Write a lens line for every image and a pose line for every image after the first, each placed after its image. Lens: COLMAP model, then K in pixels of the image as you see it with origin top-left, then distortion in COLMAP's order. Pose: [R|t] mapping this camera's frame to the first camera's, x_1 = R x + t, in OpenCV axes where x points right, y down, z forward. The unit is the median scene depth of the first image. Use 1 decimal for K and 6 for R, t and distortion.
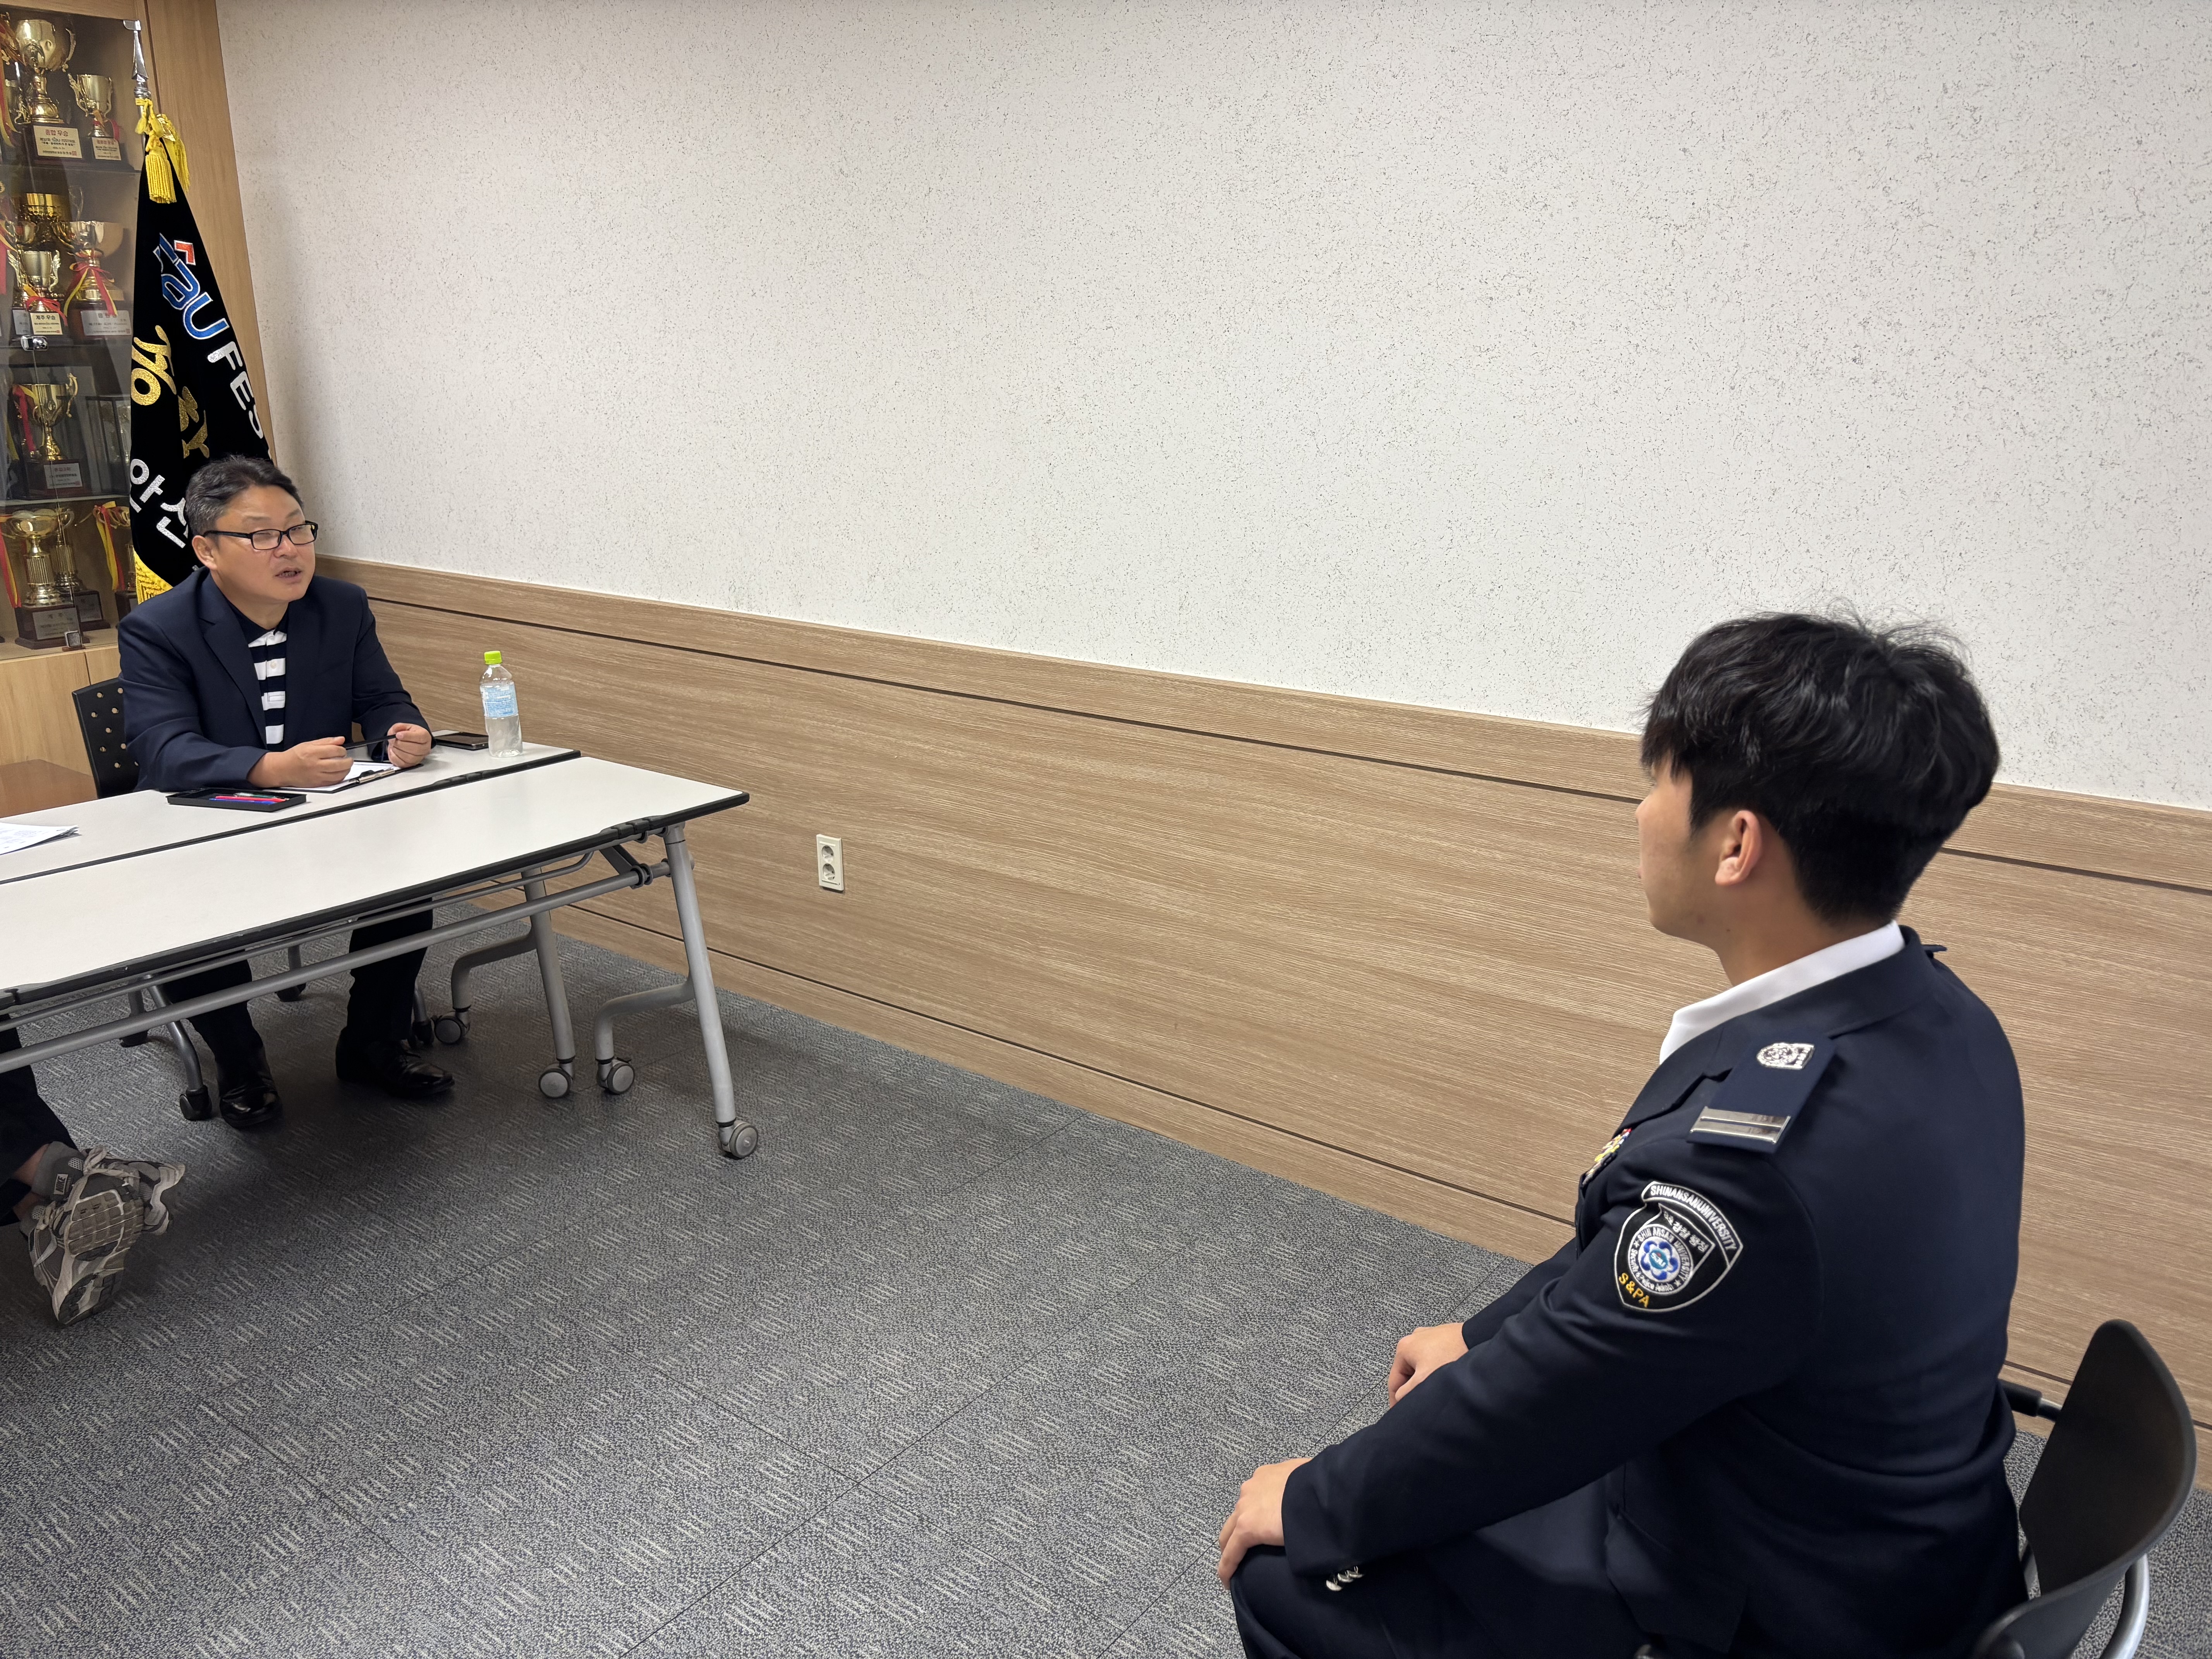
lens RADIAL K [[1683.6, 0, 1111.2], [0, 1683.6, 757.5], [0, 0, 1]] dist [-0.003525, -0.002870]
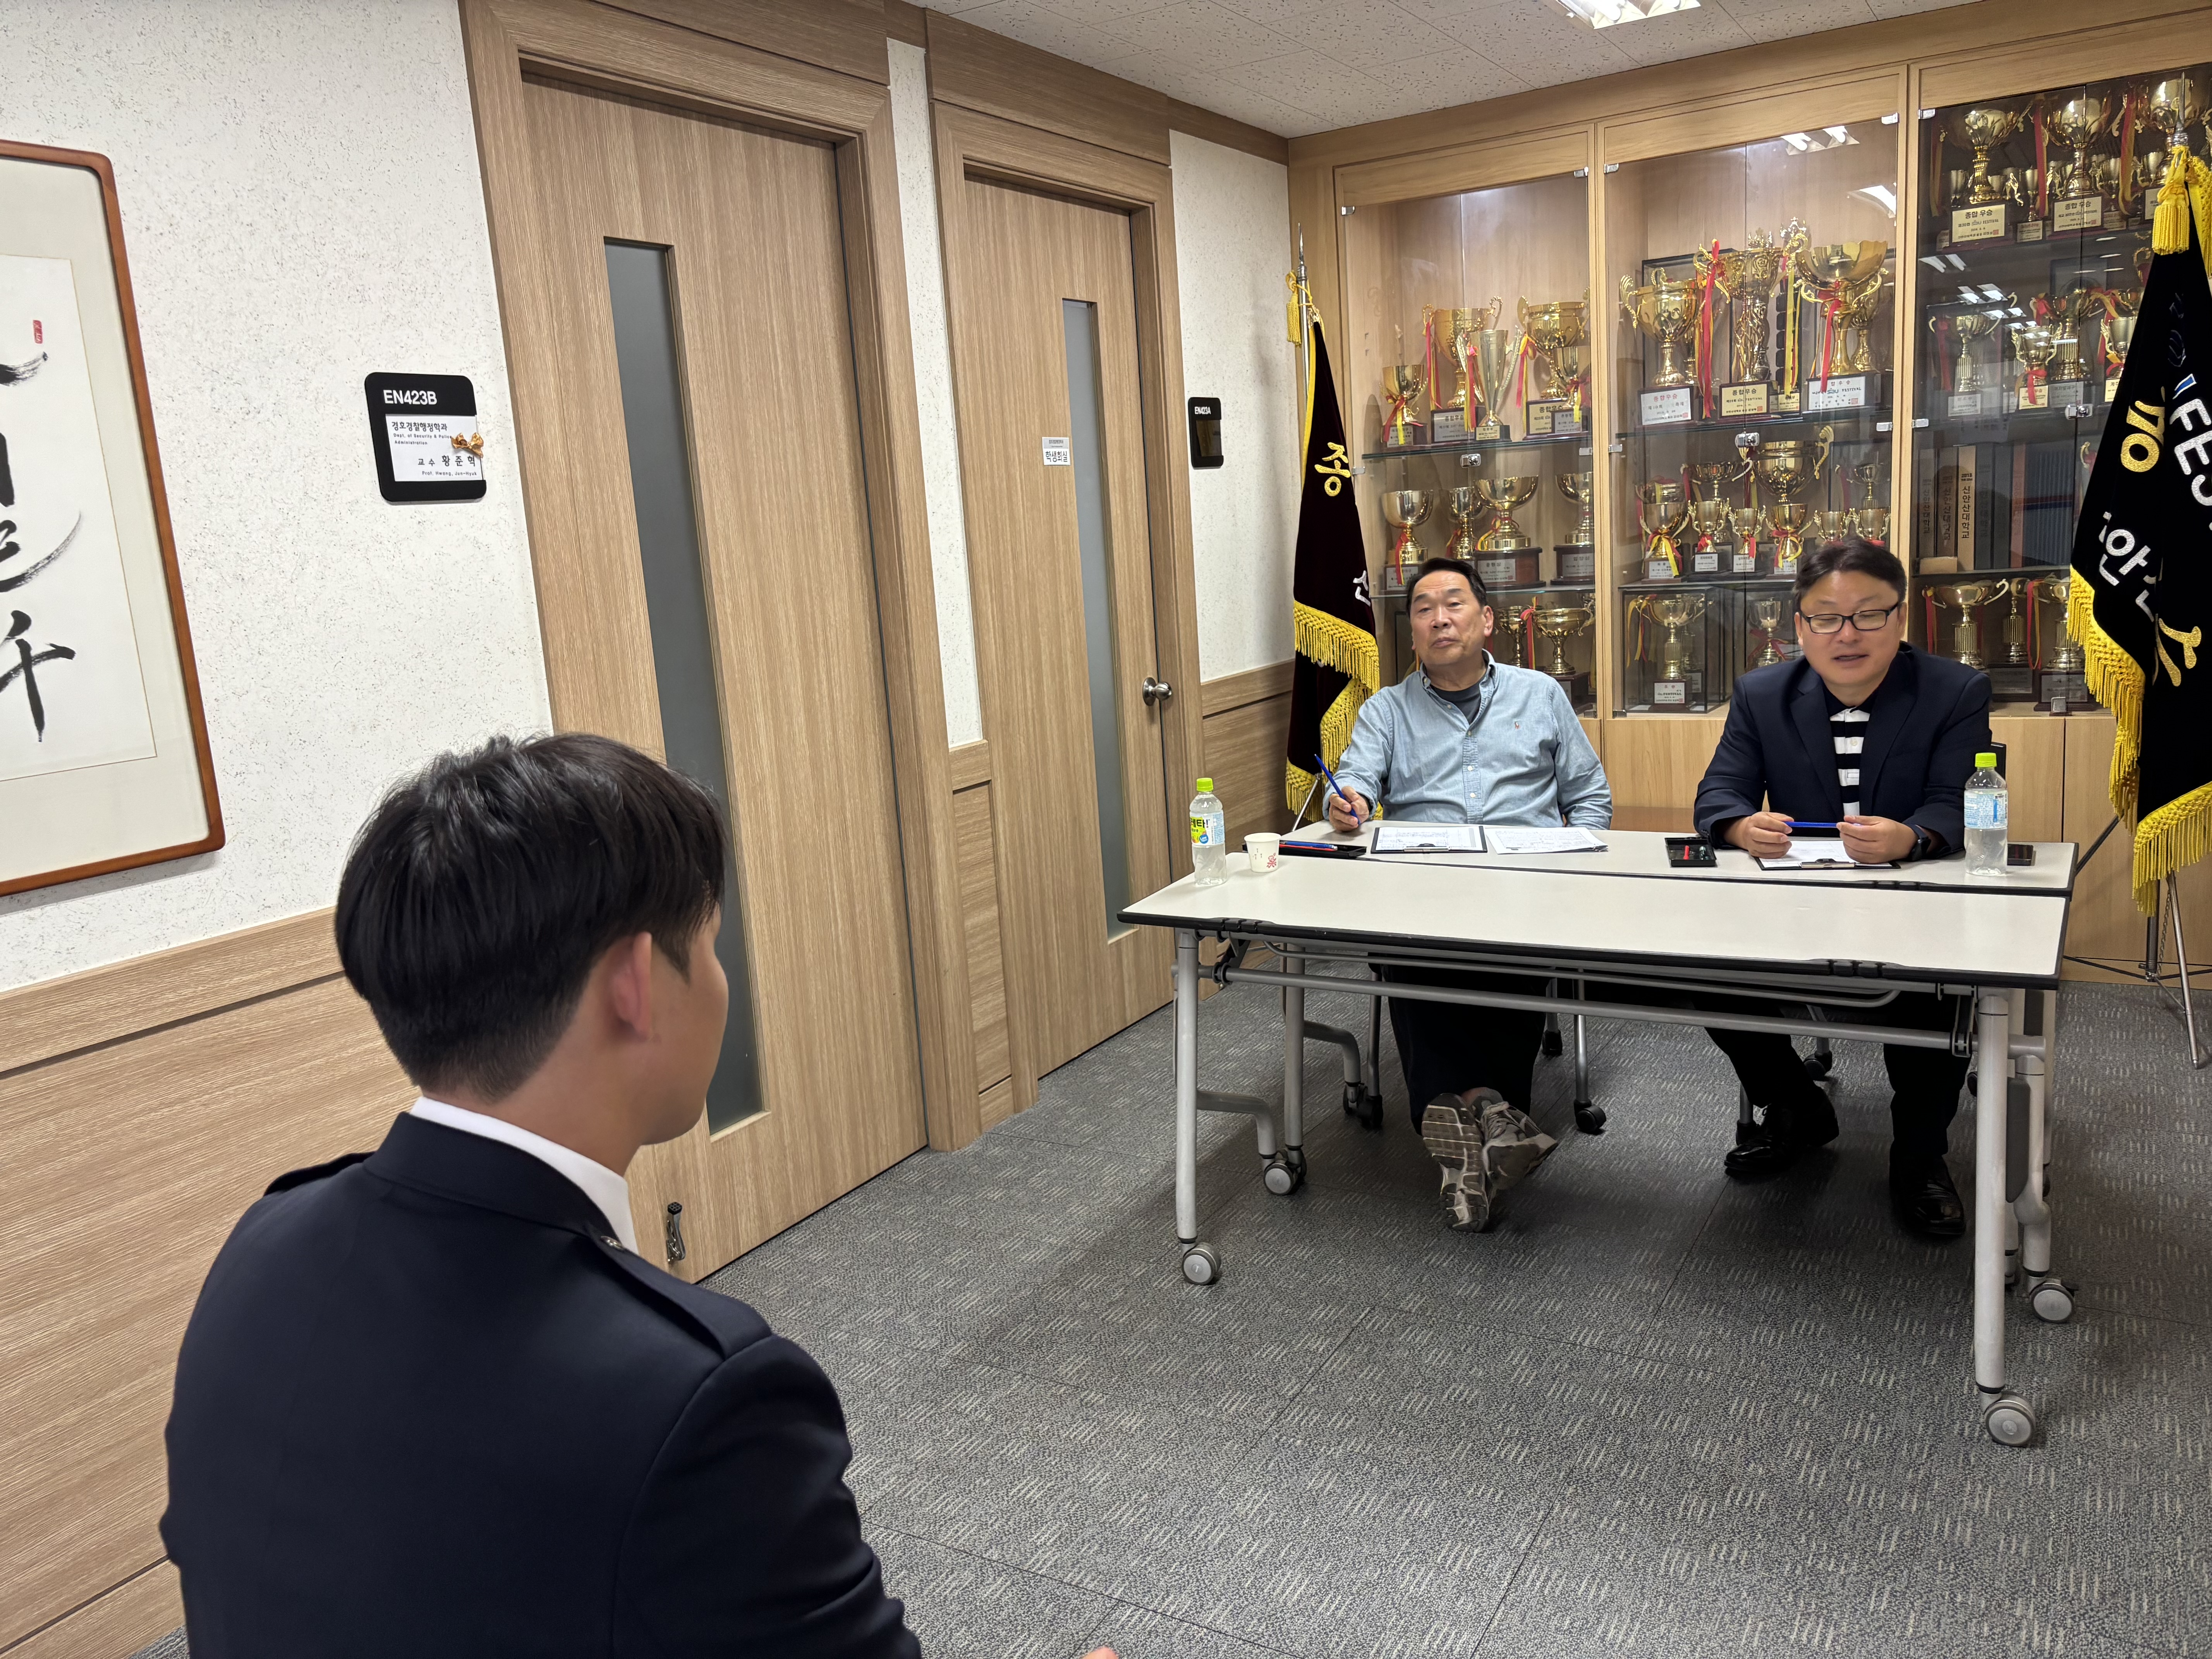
lens RADIAL K [[1686.7, 0, 1100.3], [0, 1686.7, 790.2], [0, 0, 1]] dist [0.036217, -0.064694]
pose [[0.083899, 0.157709, -0.983915, 0.437572], [-0.172527, 0.974783, 0.141533, -0.091253], [0.981425, 0.157877, 0.108993, 0.462285]]
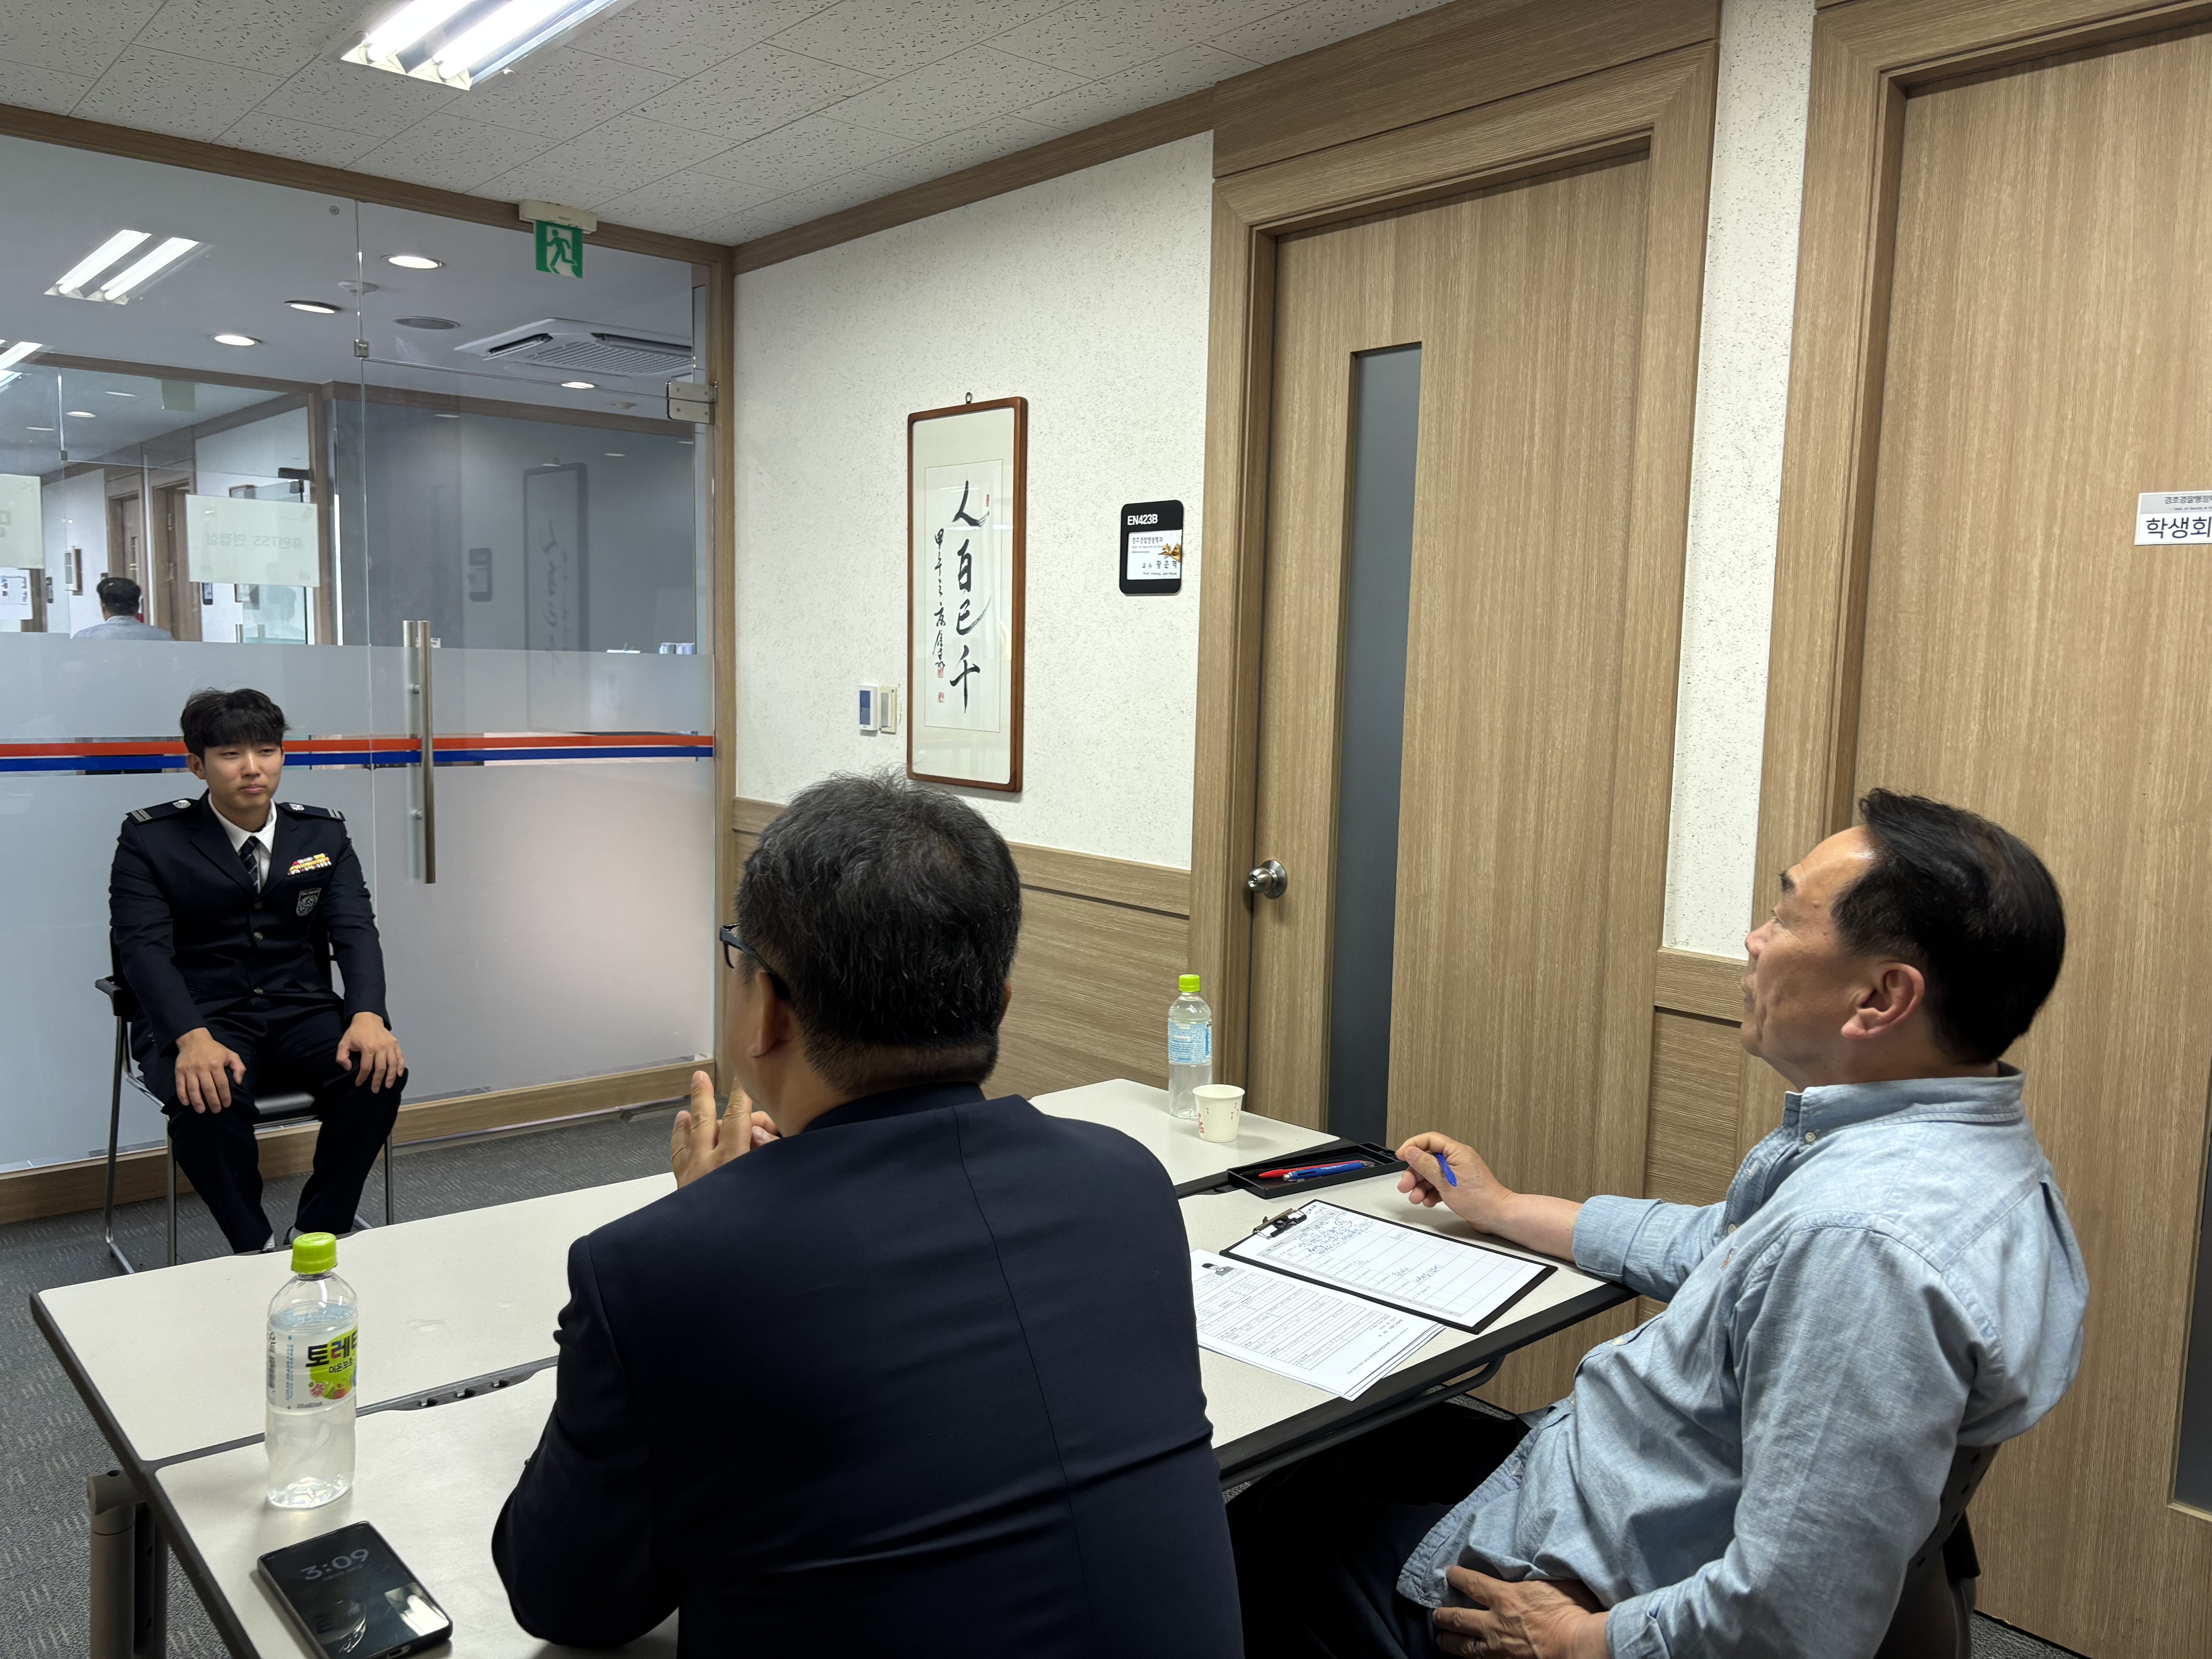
lens RADIAL K [[1703.6, 0, 1106.0], [0, 1703.6, 829.5], [0, 0, 1]] dist [0.004888, -0.006391]
pose [[-0.973820, -0.039341, 0.223891, -0.687839], [0.037960, 0.942939, 0.330796, -0.290784], [-0.224130, 0.330635, -0.916759, 1.340315]]
